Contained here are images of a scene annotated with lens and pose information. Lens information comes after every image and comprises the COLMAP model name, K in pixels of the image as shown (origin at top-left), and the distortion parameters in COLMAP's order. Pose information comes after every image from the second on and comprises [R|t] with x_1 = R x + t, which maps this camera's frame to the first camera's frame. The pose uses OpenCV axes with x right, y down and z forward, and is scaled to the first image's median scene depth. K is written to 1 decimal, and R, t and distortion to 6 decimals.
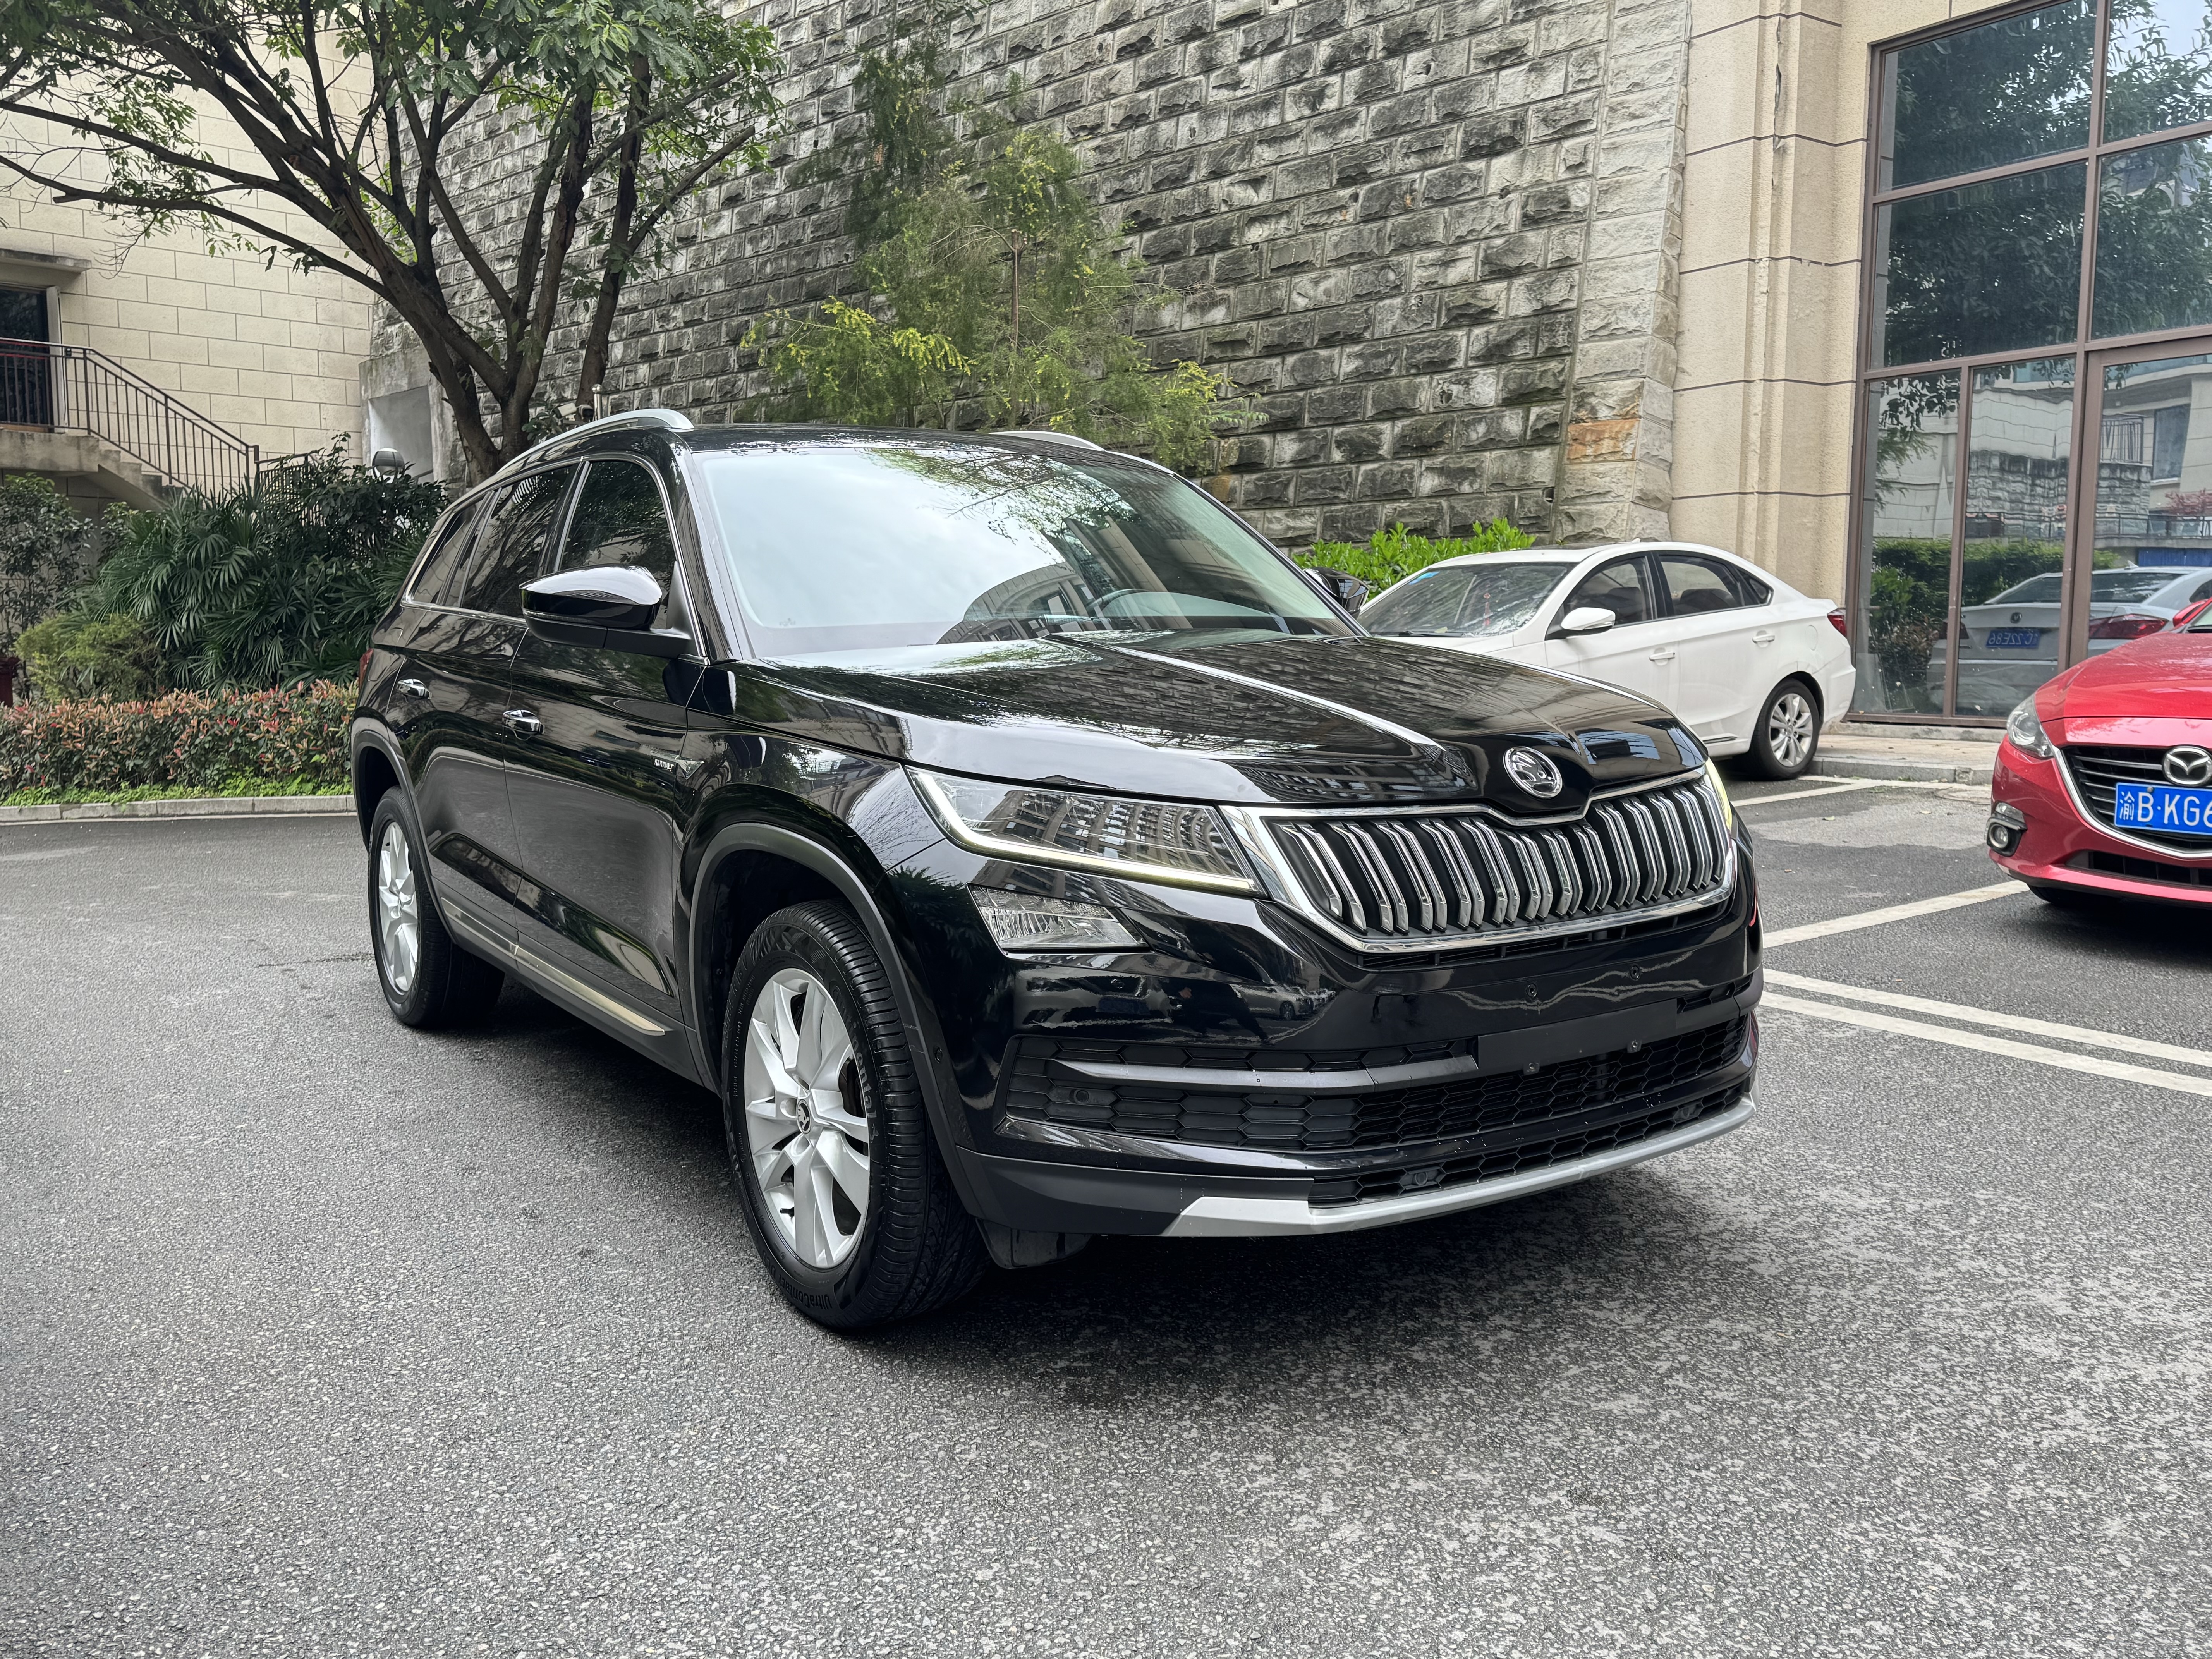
lens RADIAL K [[1789.7, 0, 1106.0], [0, 1789.7, 829.5], [0, 0, 1]] dist [0.100323, -0.157534]
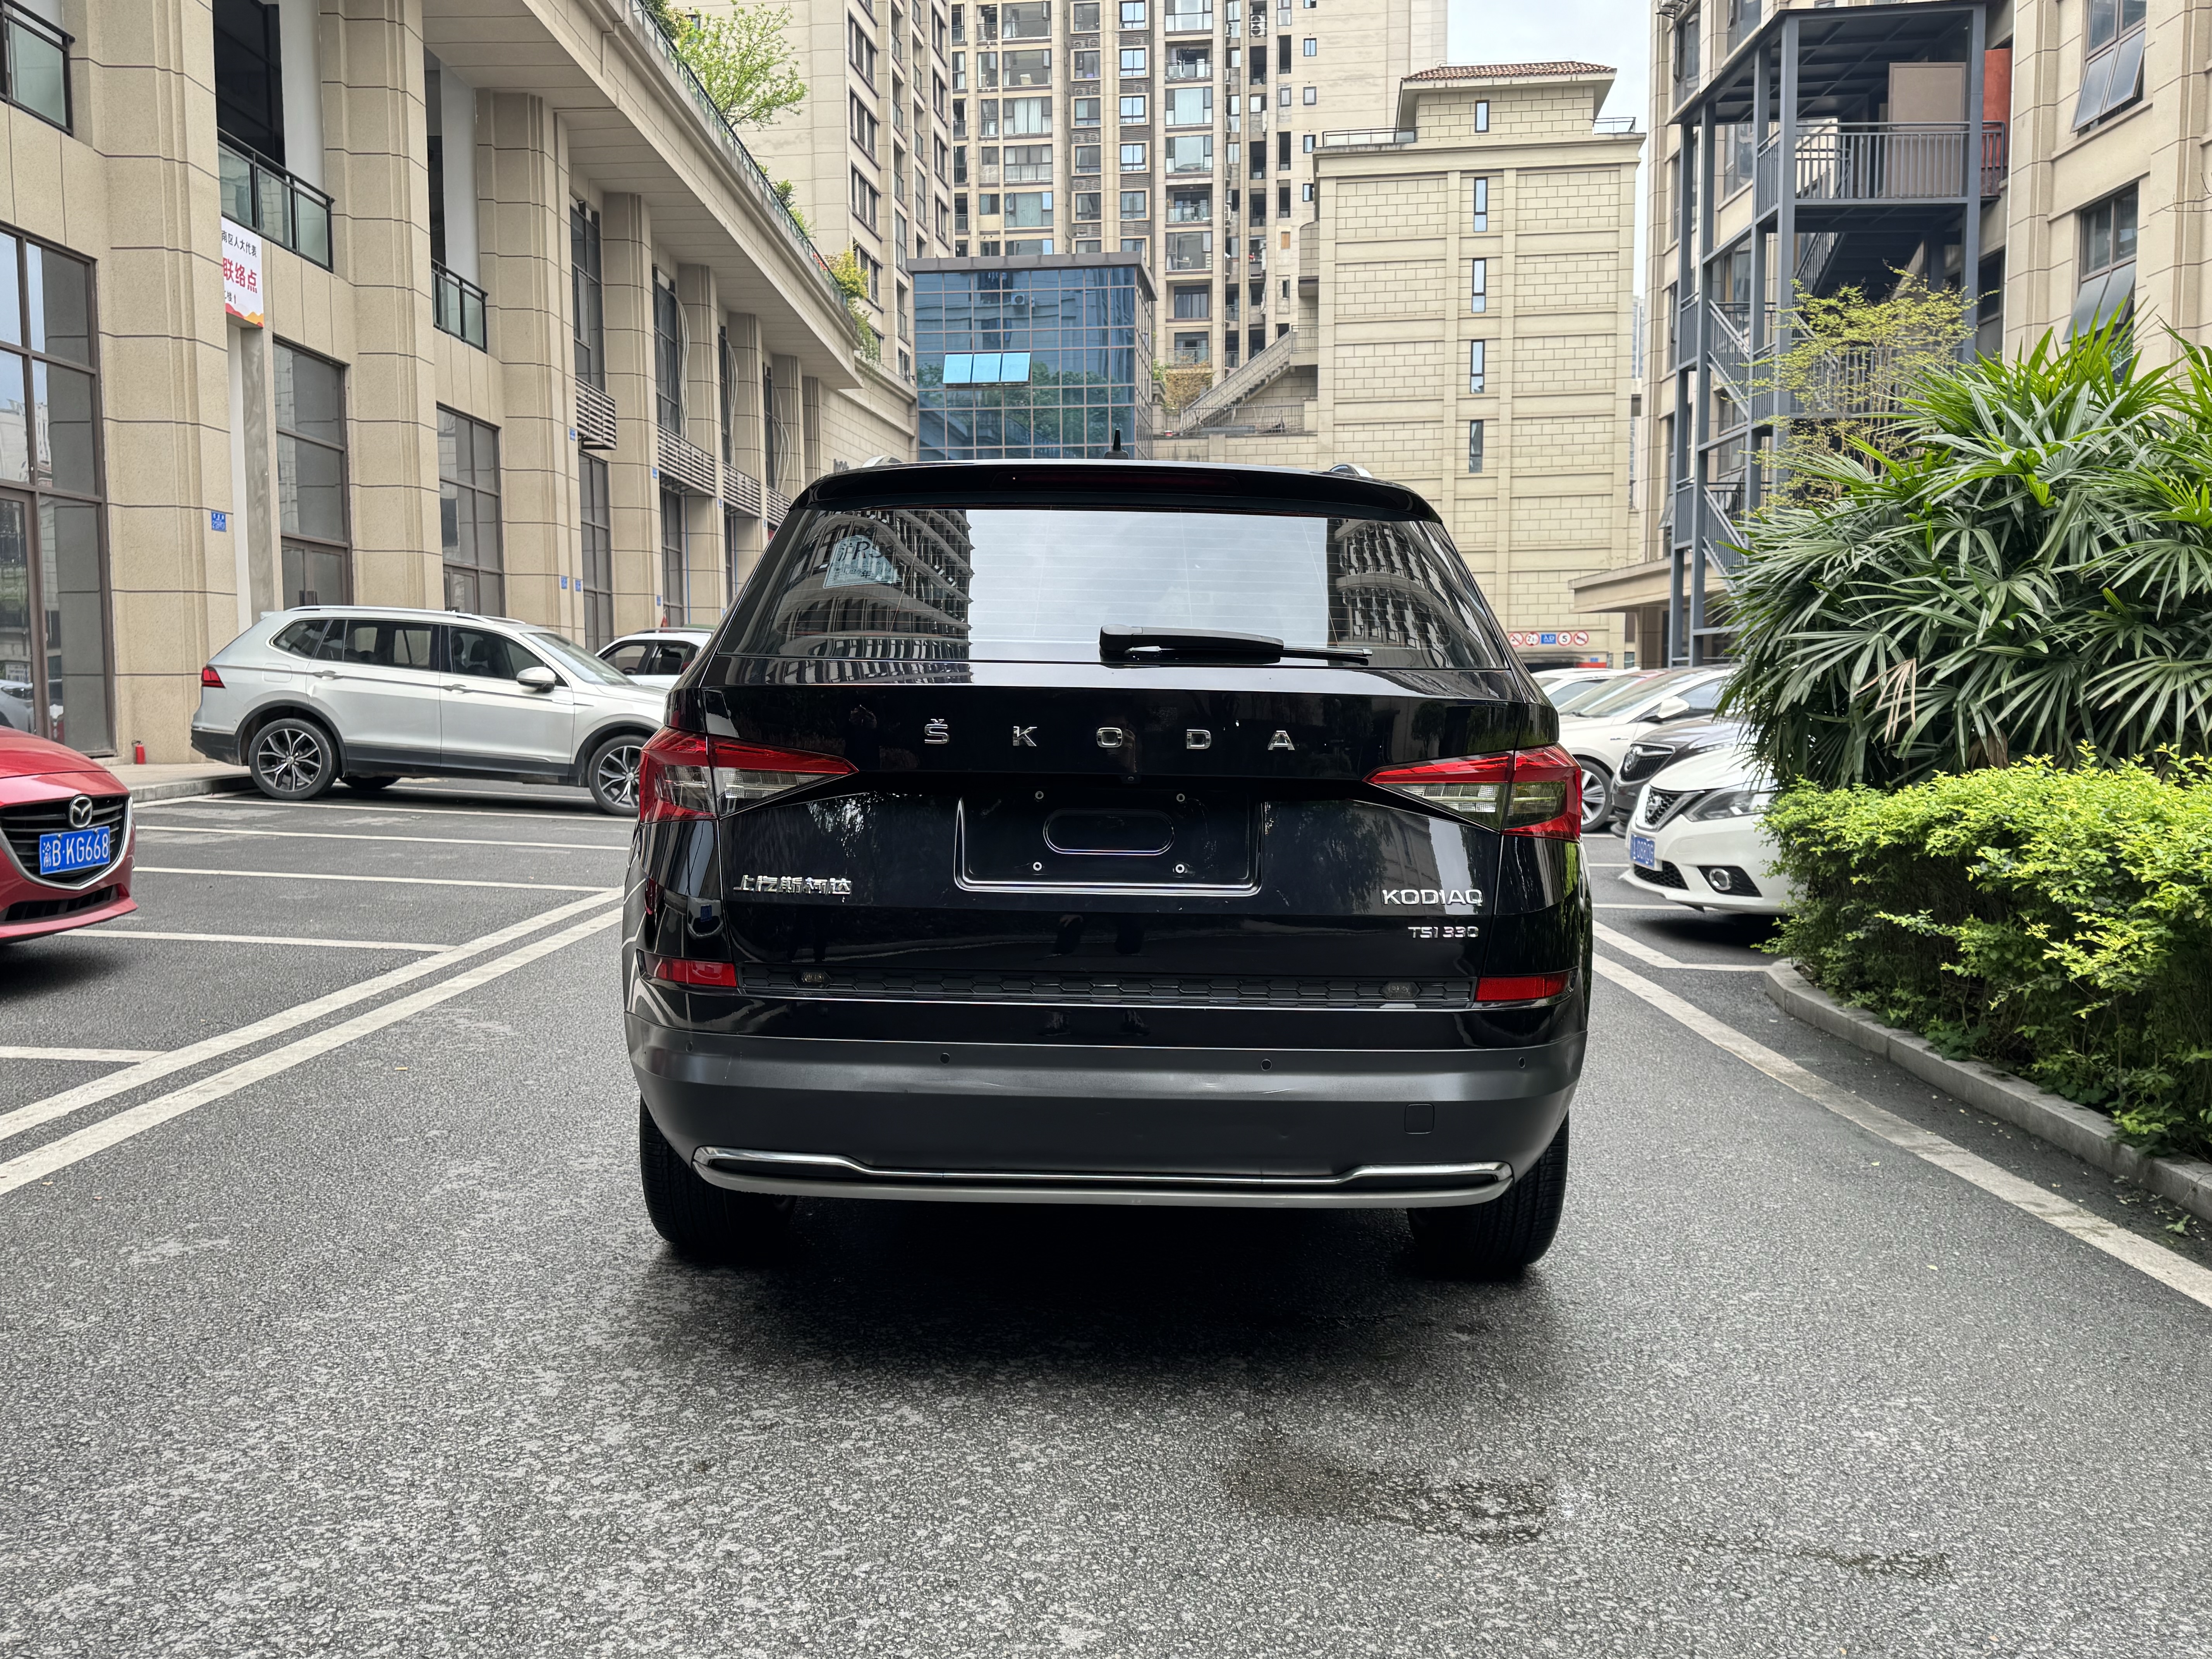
lens RADIAL K [[1789.7, 0, 1106.0], [0, 1789.7, 829.5], [0, 0, 1]] dist [0.100323, -0.157534]
pose [[-0.828601, -0.043563, 0.558141, -0.927987], [0.058911, 0.984648, 0.164310, -0.267002], [-0.556731, 0.169028, -0.813314, 2.369796]]
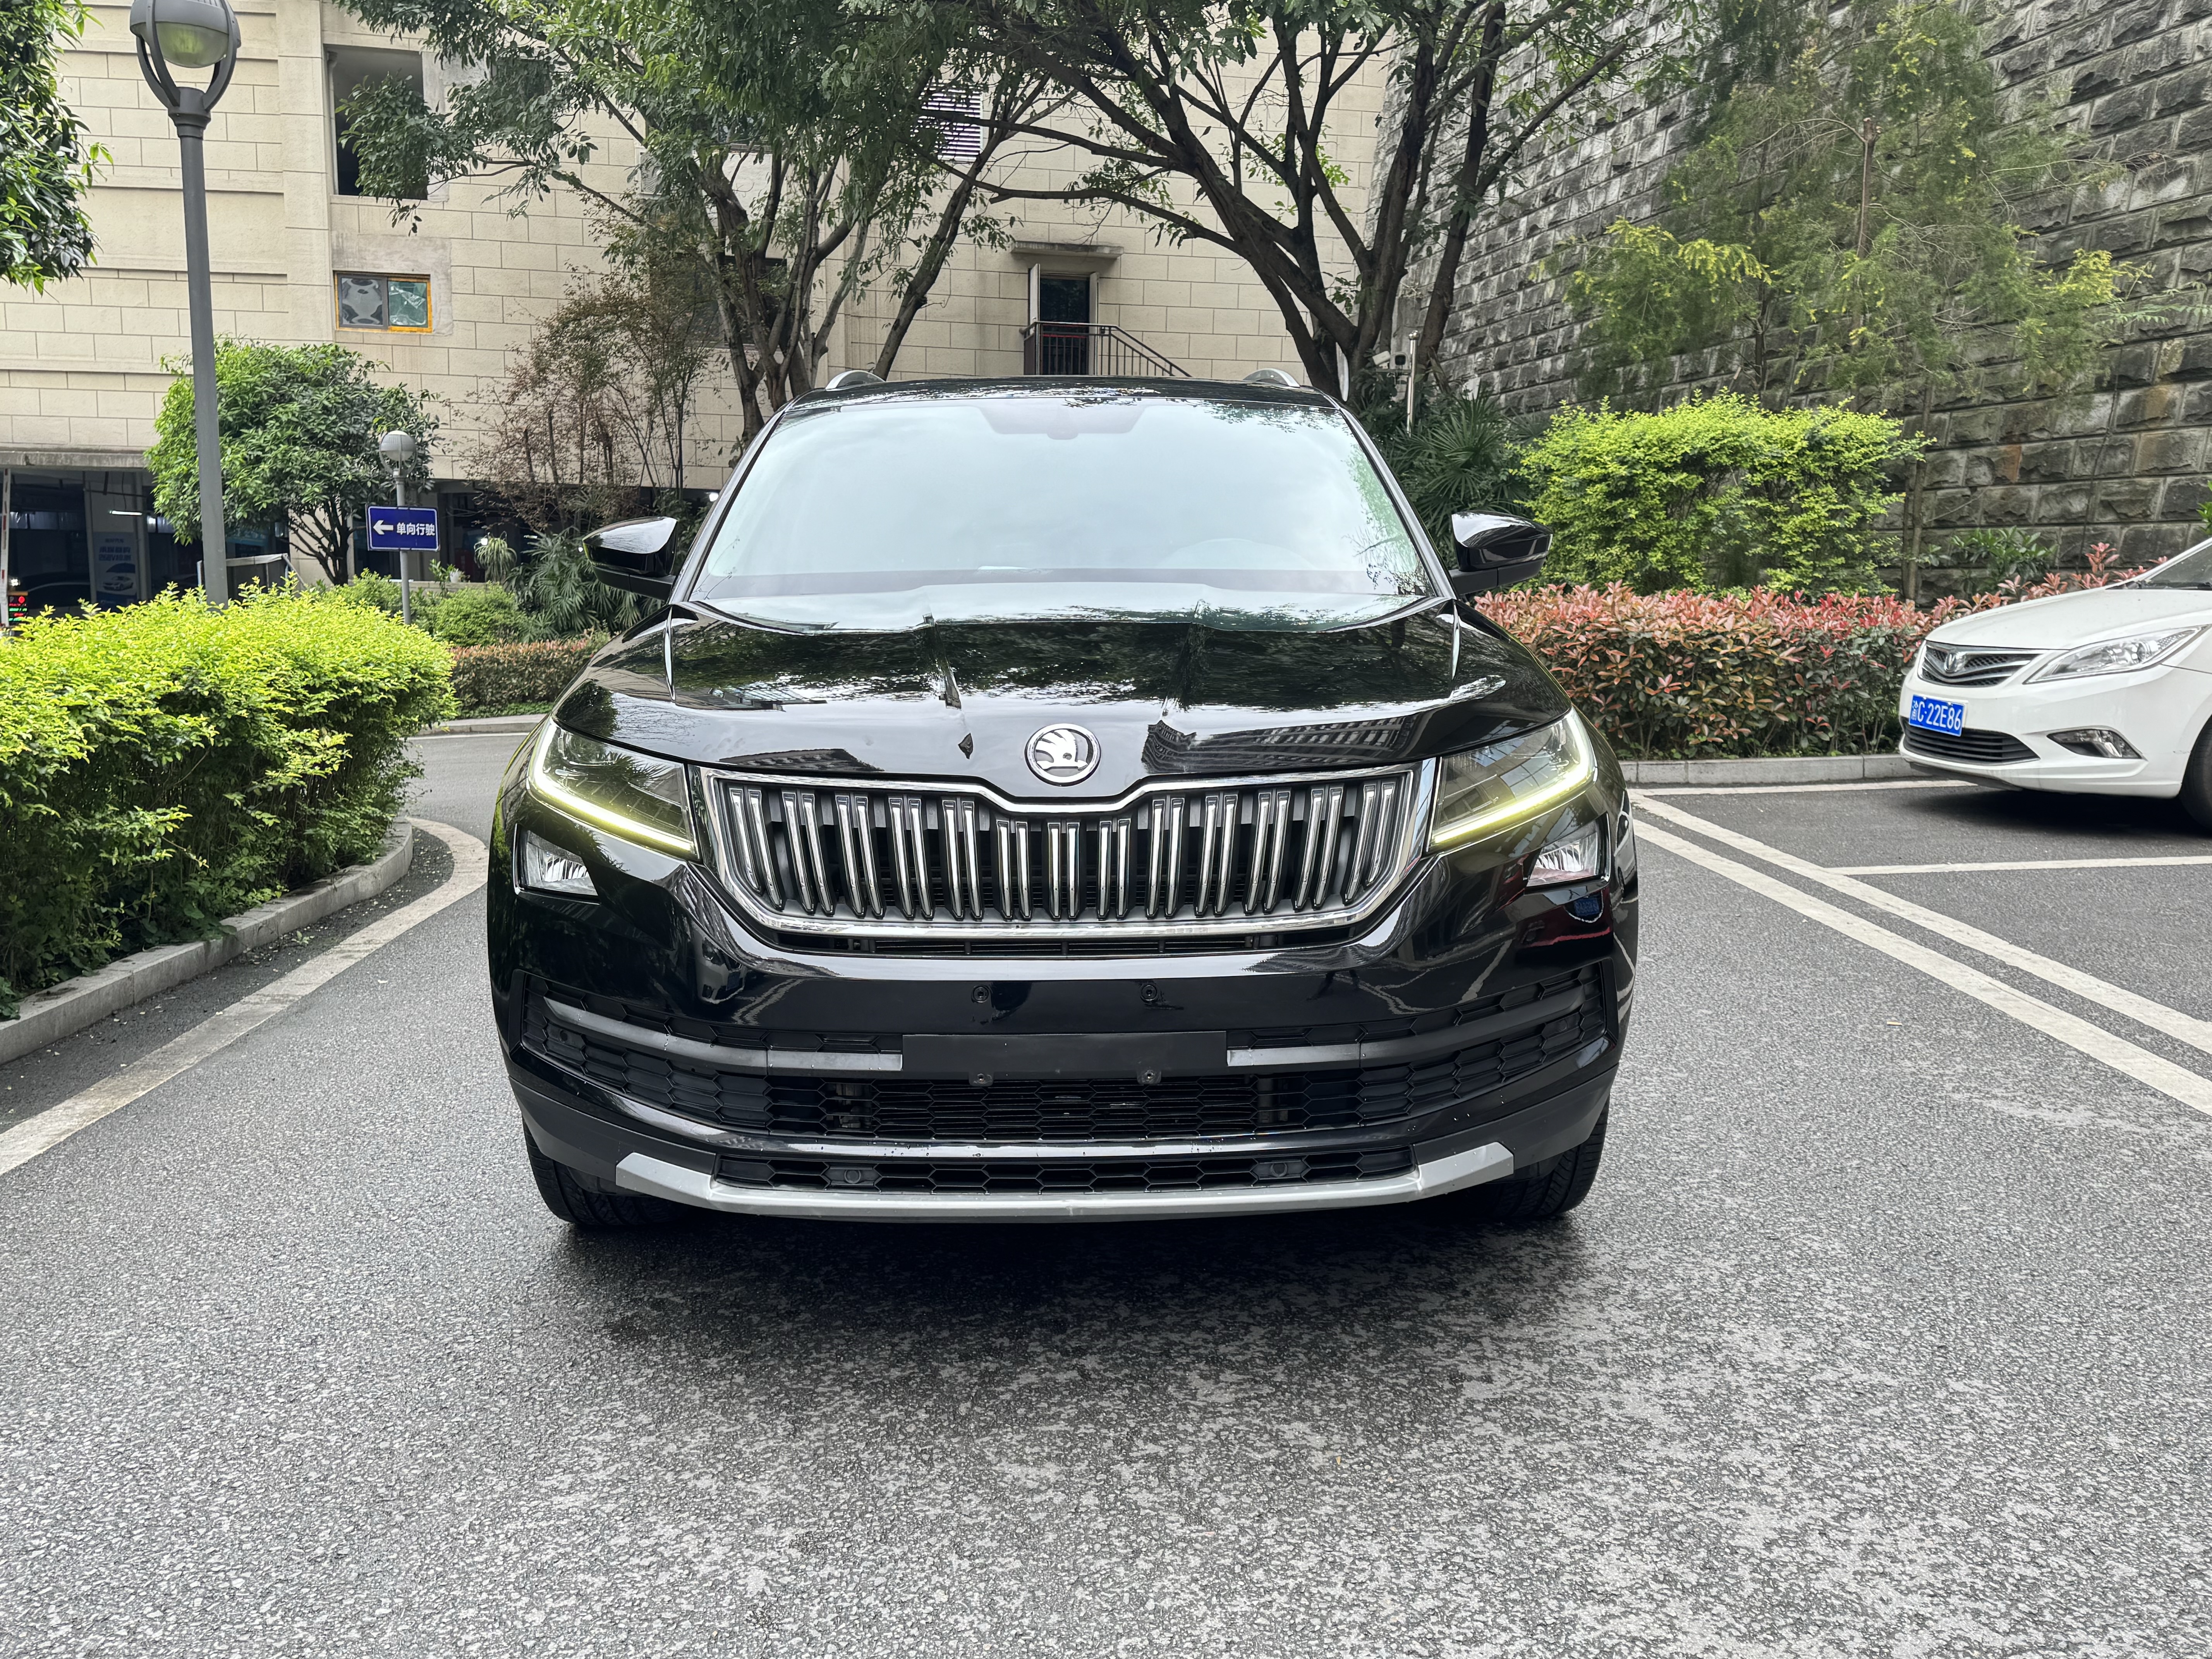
lens RADIAL K [[1801.8, 0, 1102.9], [0, 1801.8, 819.9], [0, 0, 1]] dist [0.053096, -0.064782]
pose [[0.836961, 0.083044, -0.540926, 0.554083], [-0.068203, 0.996542, 0.047463, -0.031976], [0.542997, -0.002832, 0.839730, 0.200755]]
